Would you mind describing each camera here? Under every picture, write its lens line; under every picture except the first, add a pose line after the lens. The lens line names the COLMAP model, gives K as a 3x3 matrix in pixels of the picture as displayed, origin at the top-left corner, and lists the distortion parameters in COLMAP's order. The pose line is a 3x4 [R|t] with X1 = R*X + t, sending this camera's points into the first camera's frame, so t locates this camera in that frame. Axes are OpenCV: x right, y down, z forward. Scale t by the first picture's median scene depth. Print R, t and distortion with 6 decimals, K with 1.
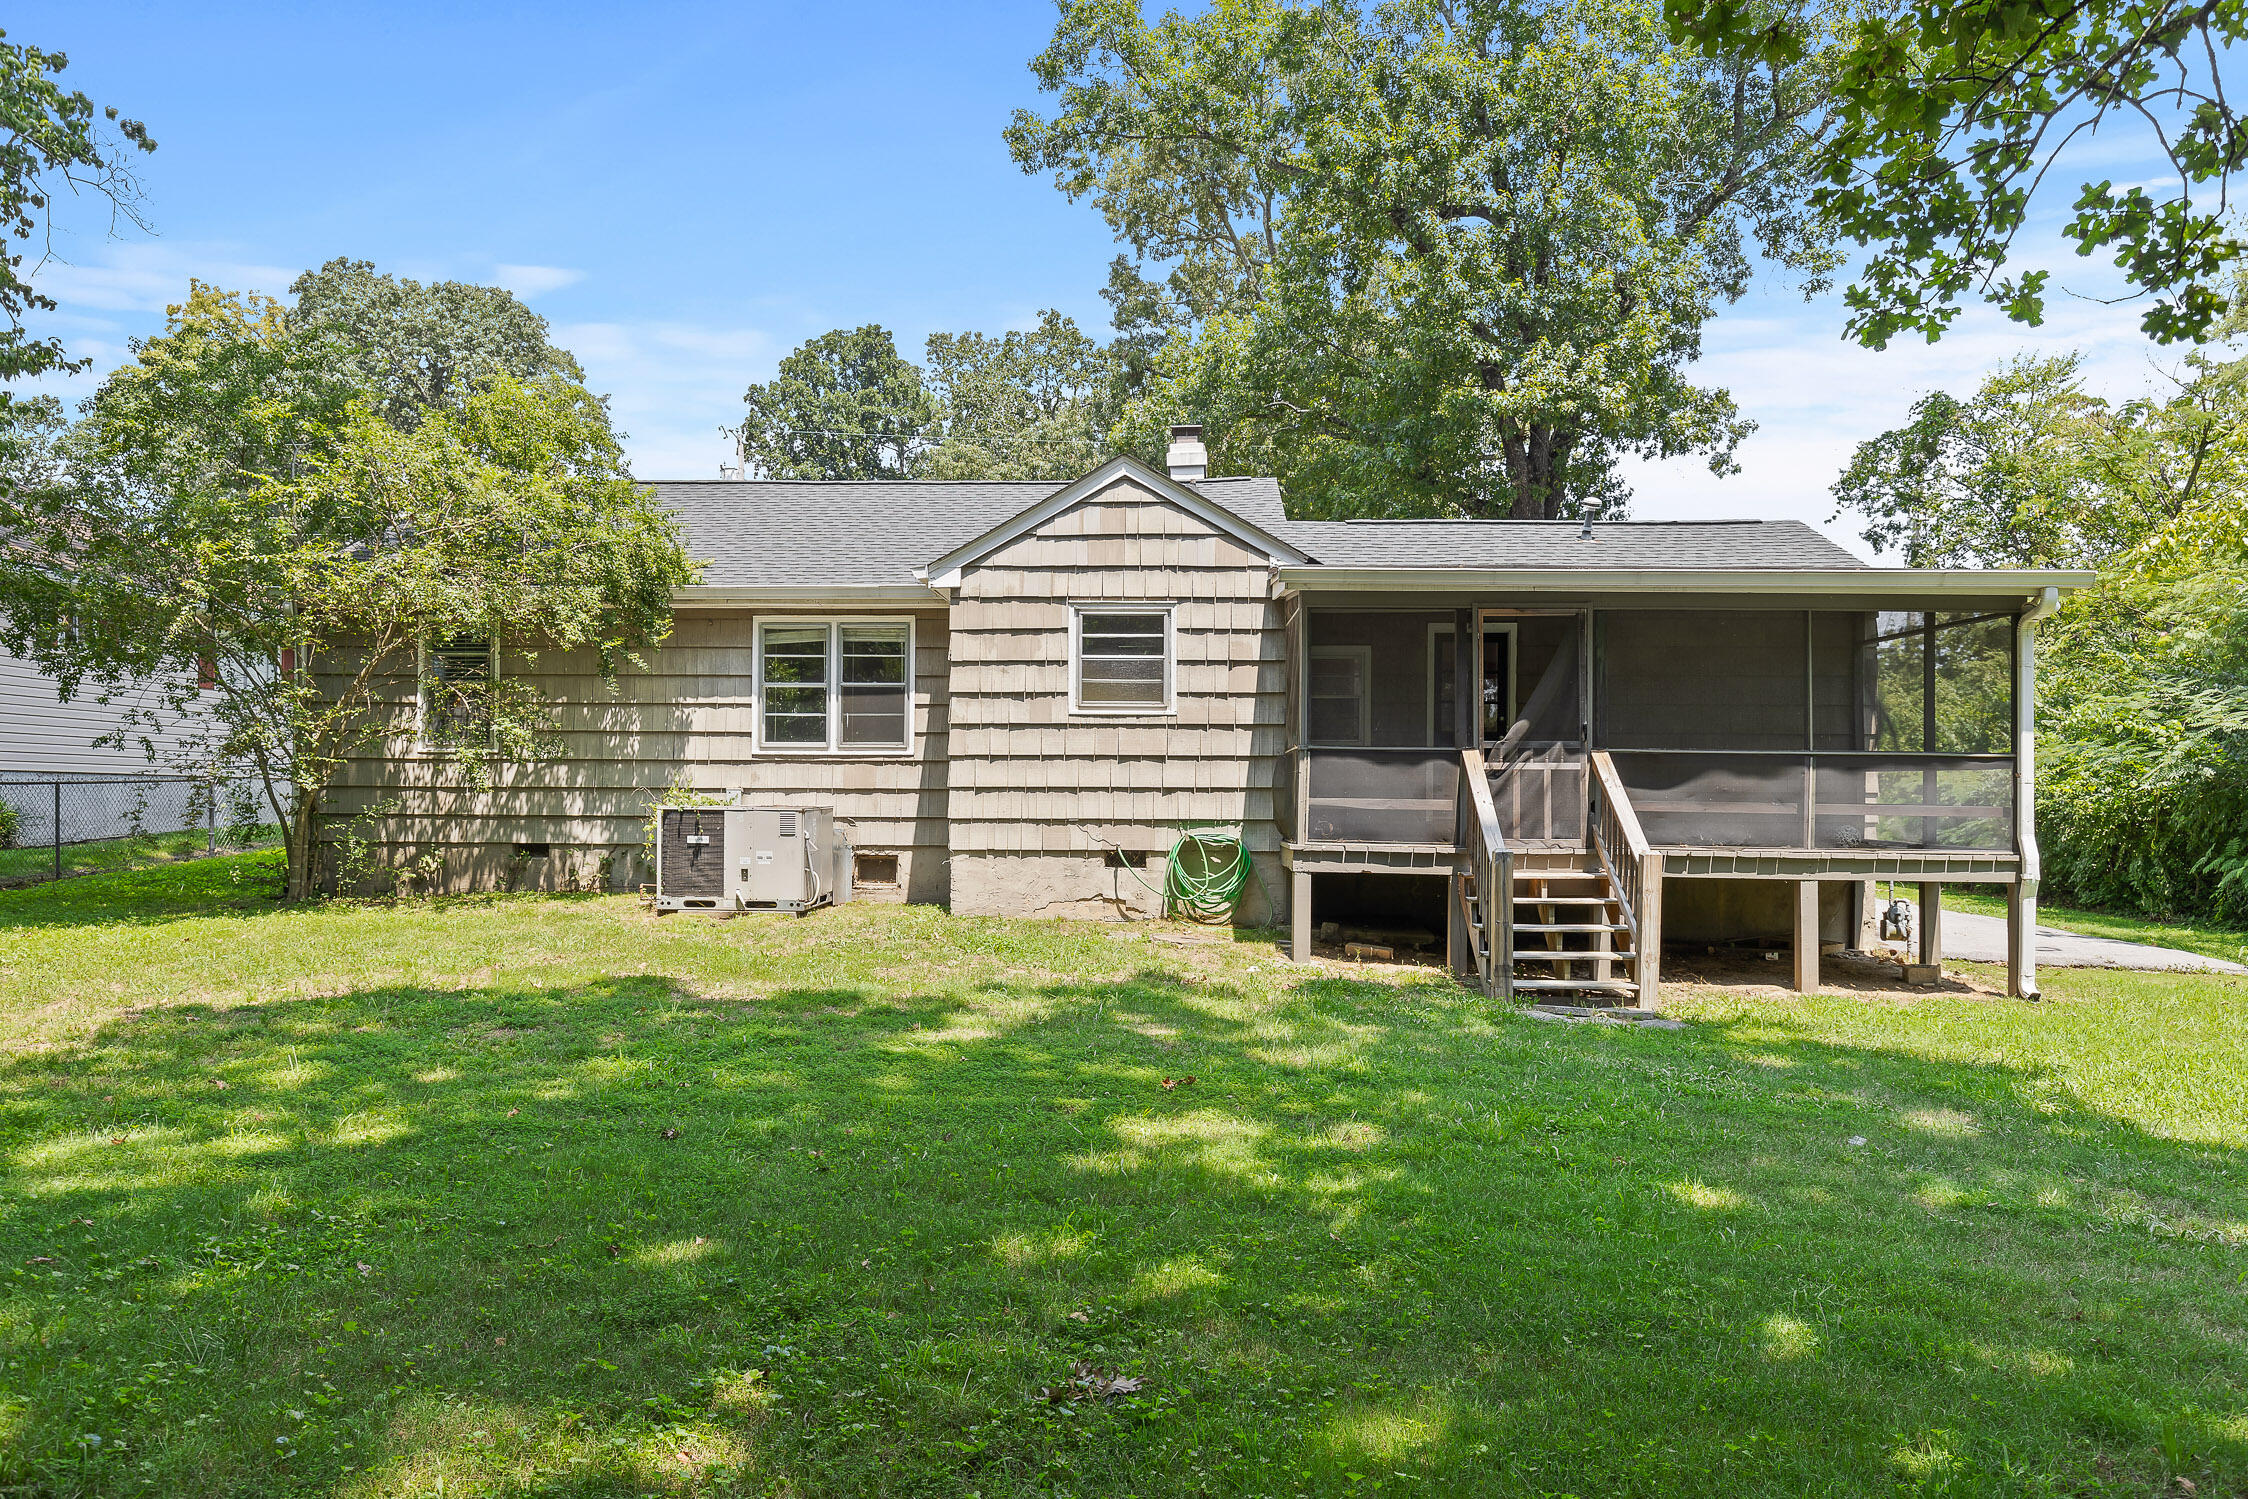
lens RADIAL K [[1441.3, 0, 1117.0], [0, 1441.3, 778.4], [0, 0, 1]] dist [0.003876, 0.000443]
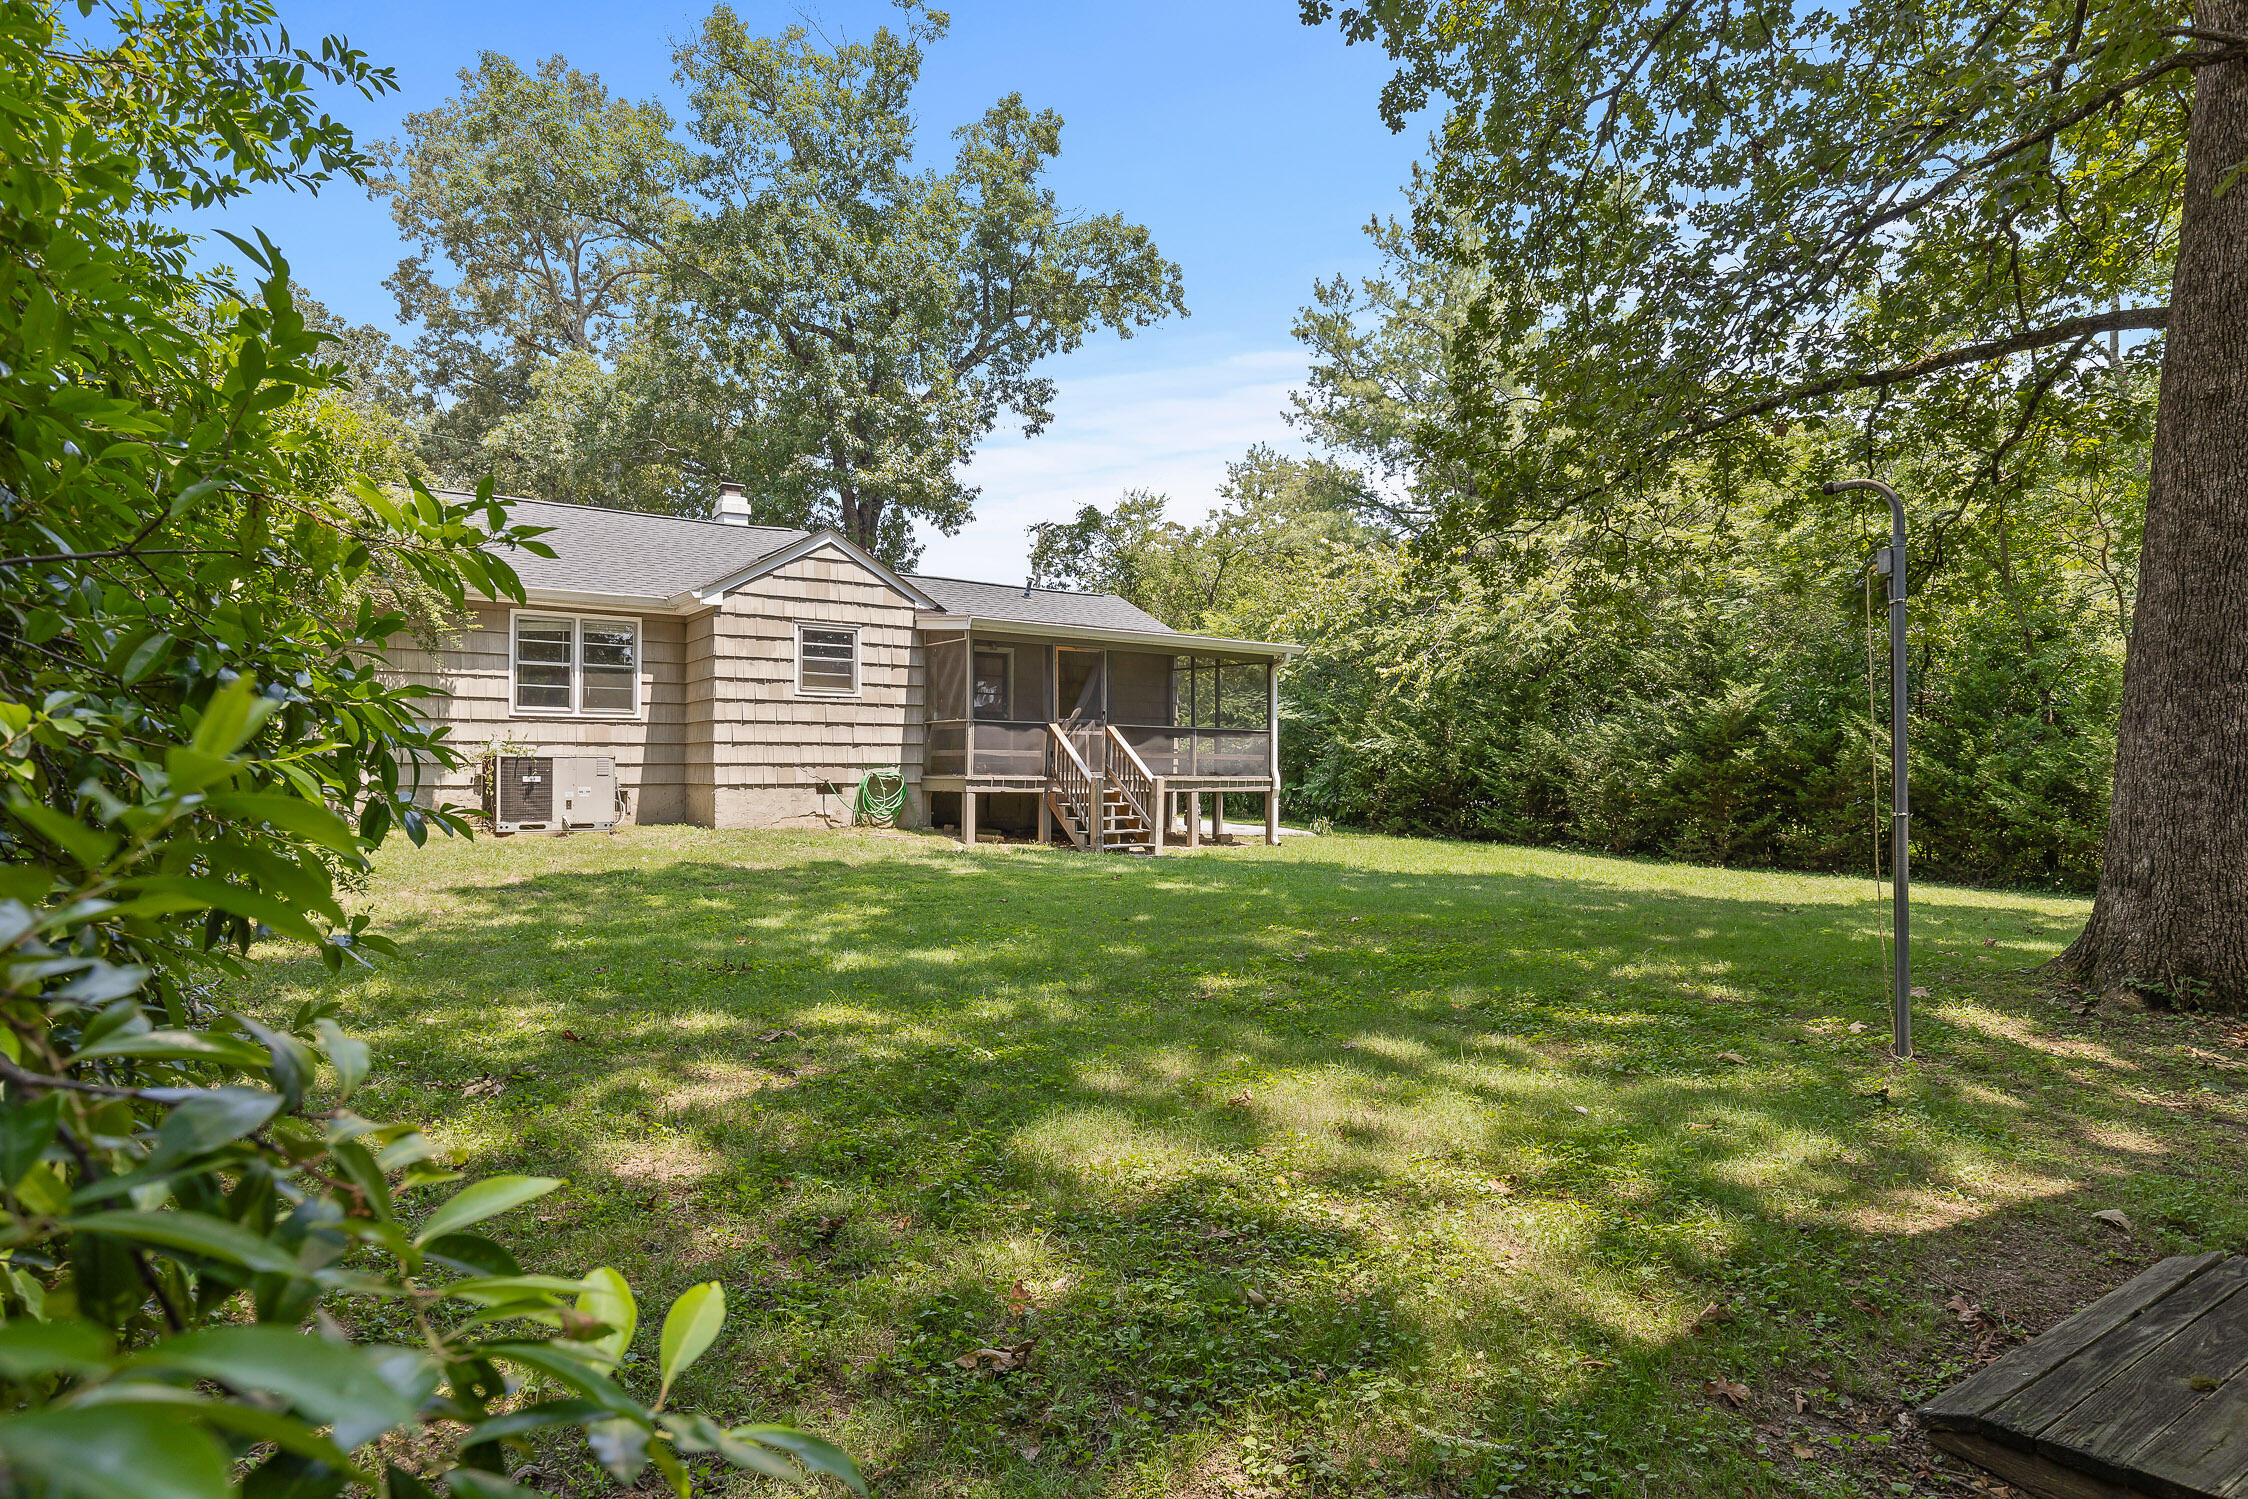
lens RADIAL K [[1214.5, 0, 1124.0], [0, 1214.5, 749.5], [0, 0, 1]] dist [0.001853, 0.000079]
pose [[0.785374, 0.005028, 0.619002, -0.553853], [-0.008938, 0.999955, 0.003218, 0.006370], [-0.618958, -0.008060, 0.785383, -0.225345]]
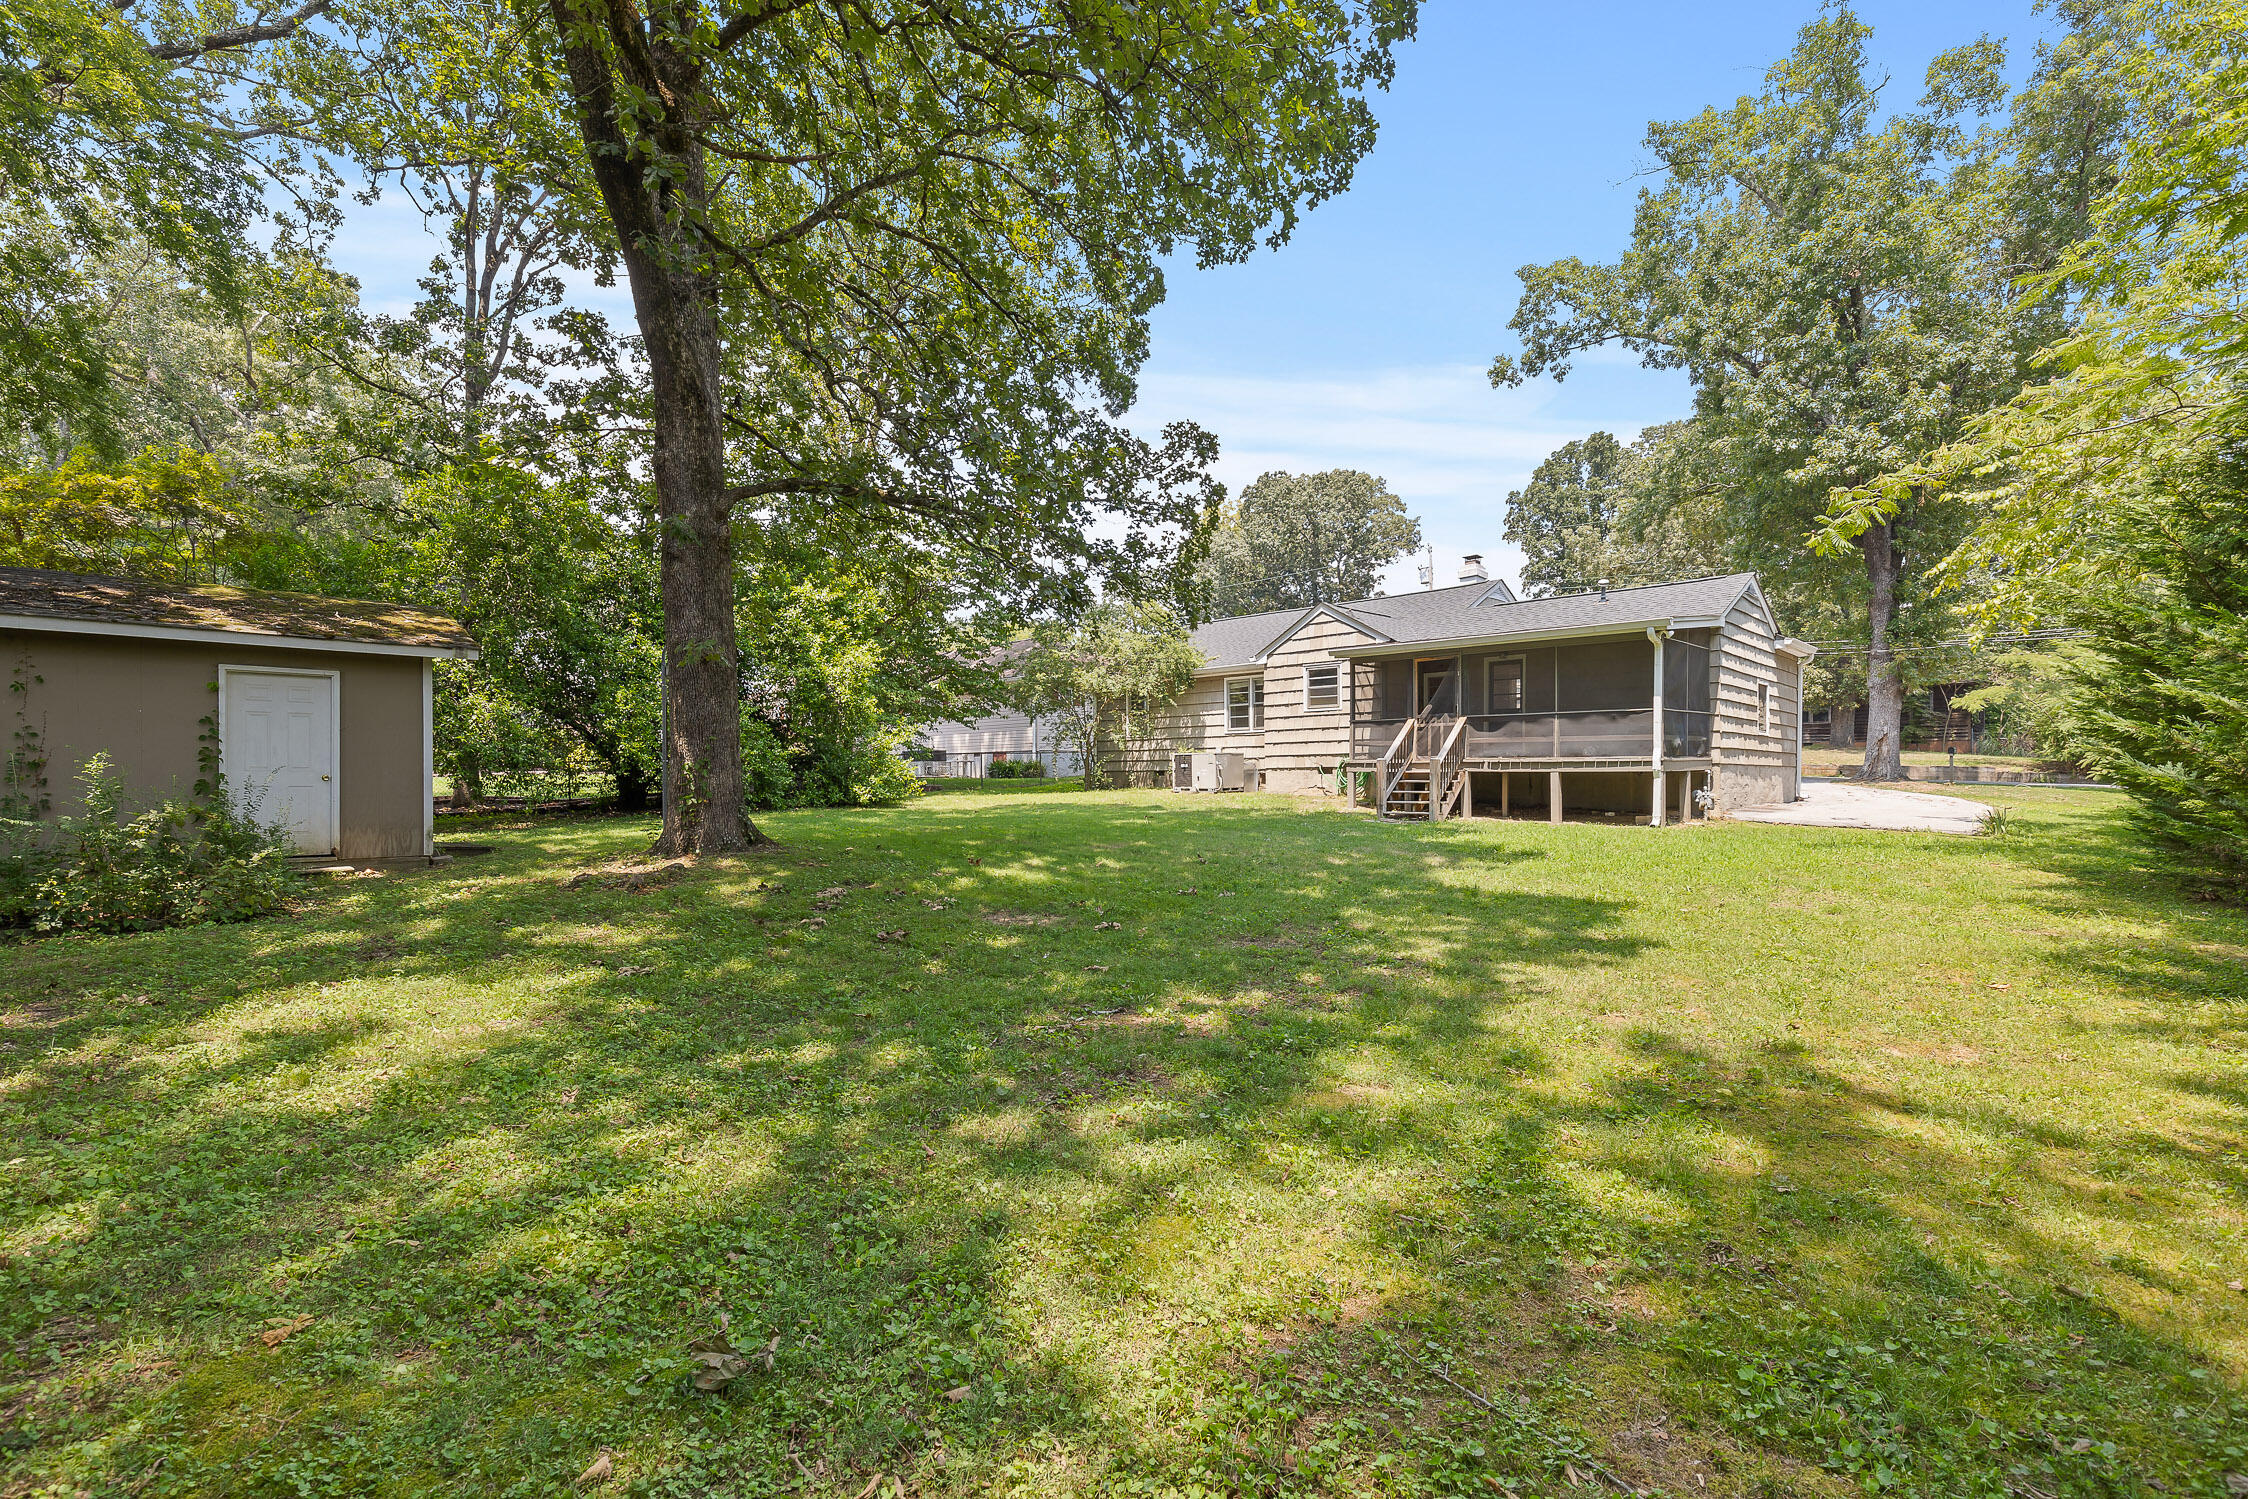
lens RADIAL K [[1018.5, 0, 1117.1], [0, 1018.5, 783.8], [0, 0, 1]] dist [-0.000685, -0.000446]
pose [[0.748708, -0.006542, -0.662868, 0.869383], [0.022817, 0.999613, 0.015907, 0.042729], [0.662507, -0.027034, 0.748567, -0.501335]]
